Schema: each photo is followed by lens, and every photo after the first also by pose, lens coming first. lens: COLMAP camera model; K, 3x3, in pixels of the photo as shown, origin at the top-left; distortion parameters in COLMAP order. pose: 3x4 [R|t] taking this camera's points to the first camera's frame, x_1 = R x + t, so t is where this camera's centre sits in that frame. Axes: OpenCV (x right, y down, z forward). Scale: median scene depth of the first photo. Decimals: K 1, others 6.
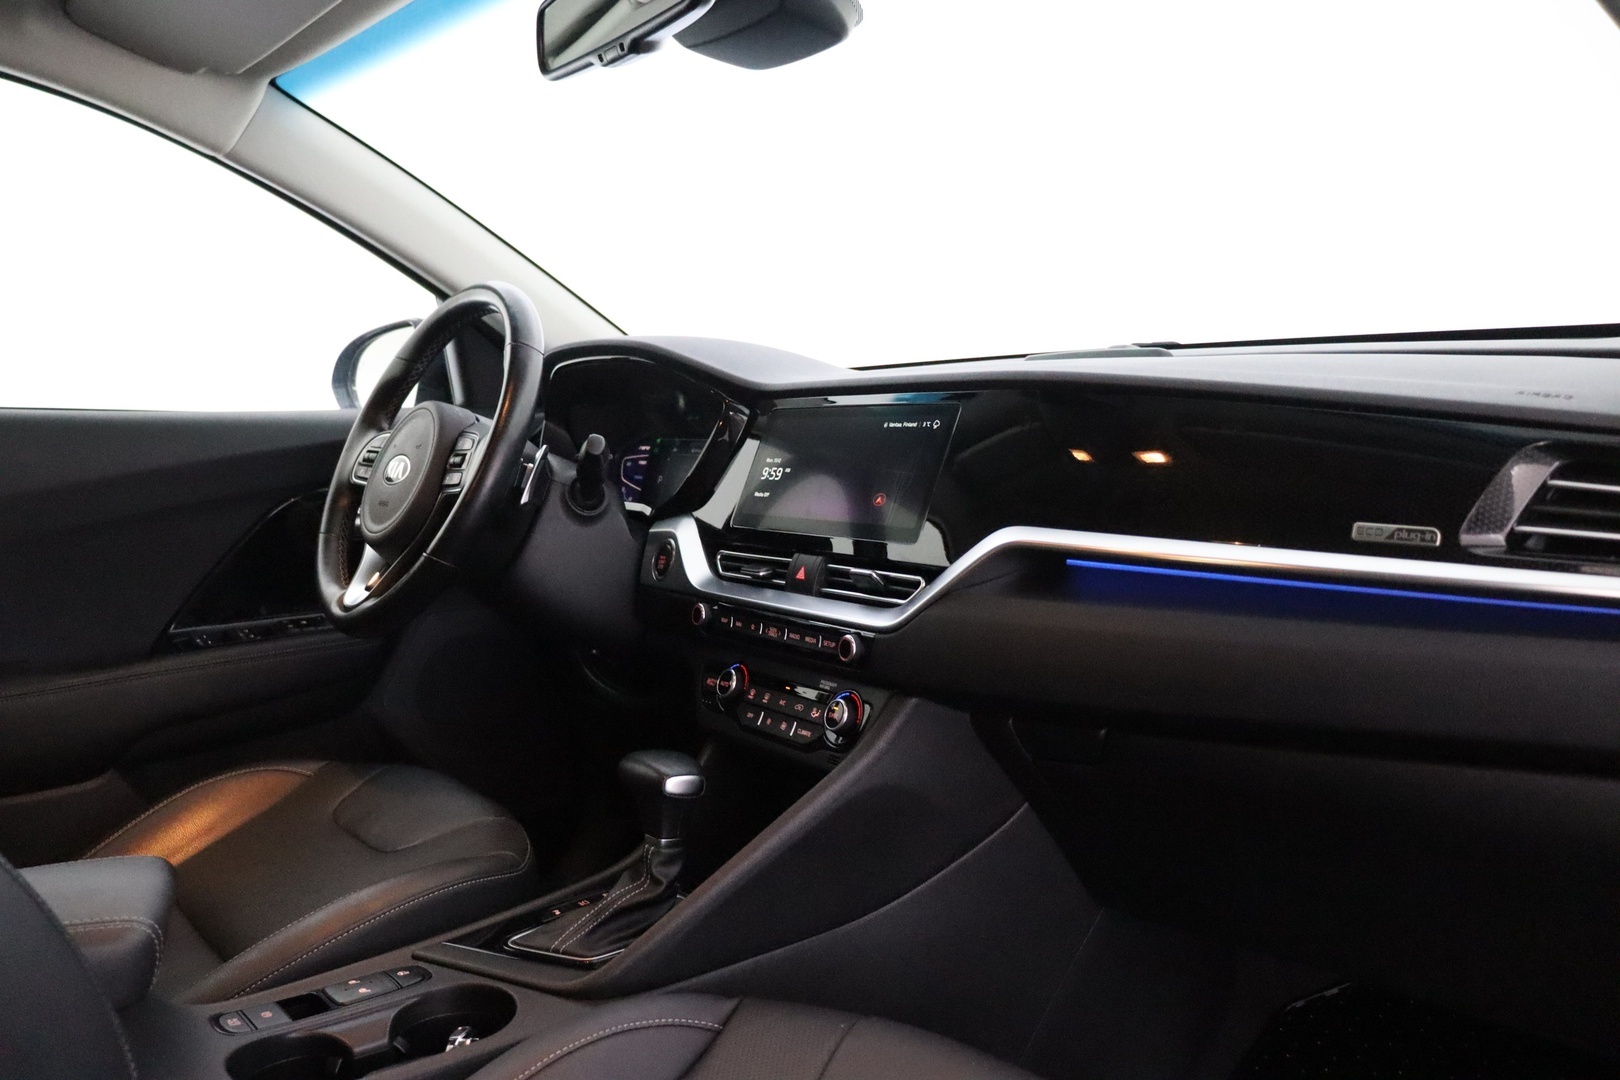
lens RADIAL K [[1305.8, 0, 810.0], [0, 1305.8, 540.0], [0, 0, 1]] dist [-0.124945, 0.001312]
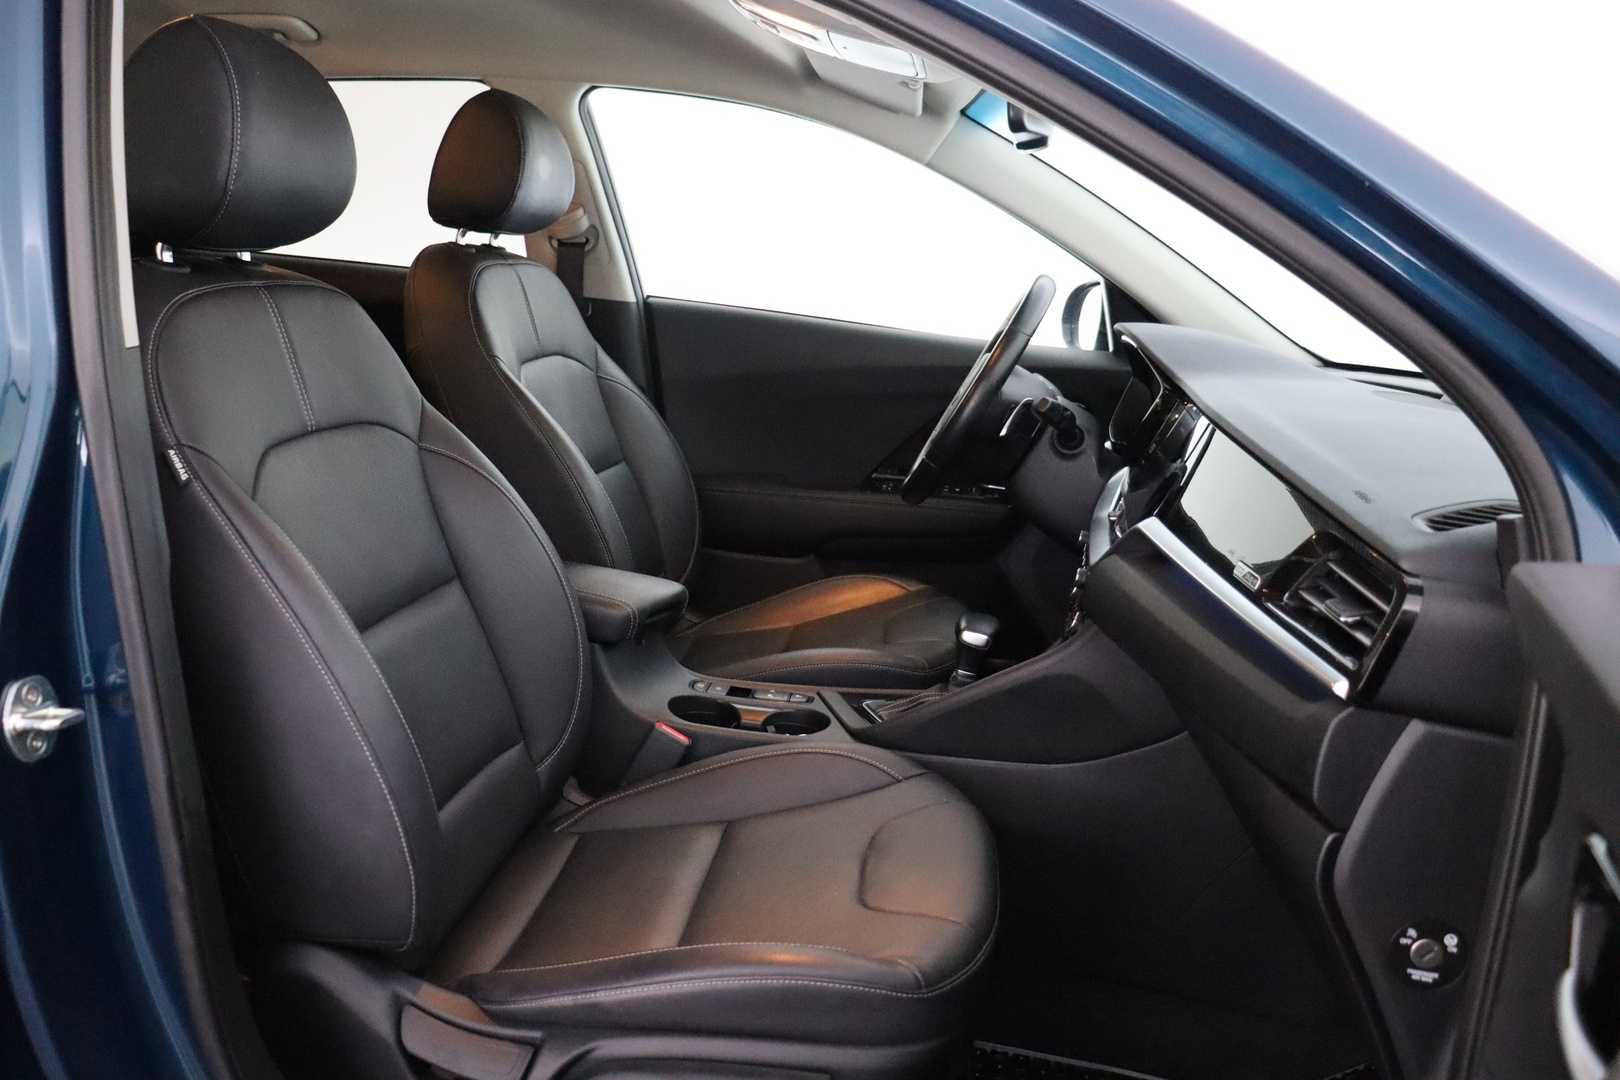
lens RADIAL K [[1305.8, 0, 810.0], [0, 1305.8, 540.0], [0, 0, 1]] dist [-0.124945, 0.001312]
pose [[0.673563, 0.232023, -0.701768, 0.762407], [-0.167789, 0.972663, 0.160542, -0.126198], [0.719833, 0.009614, 0.694081, -0.173979]]
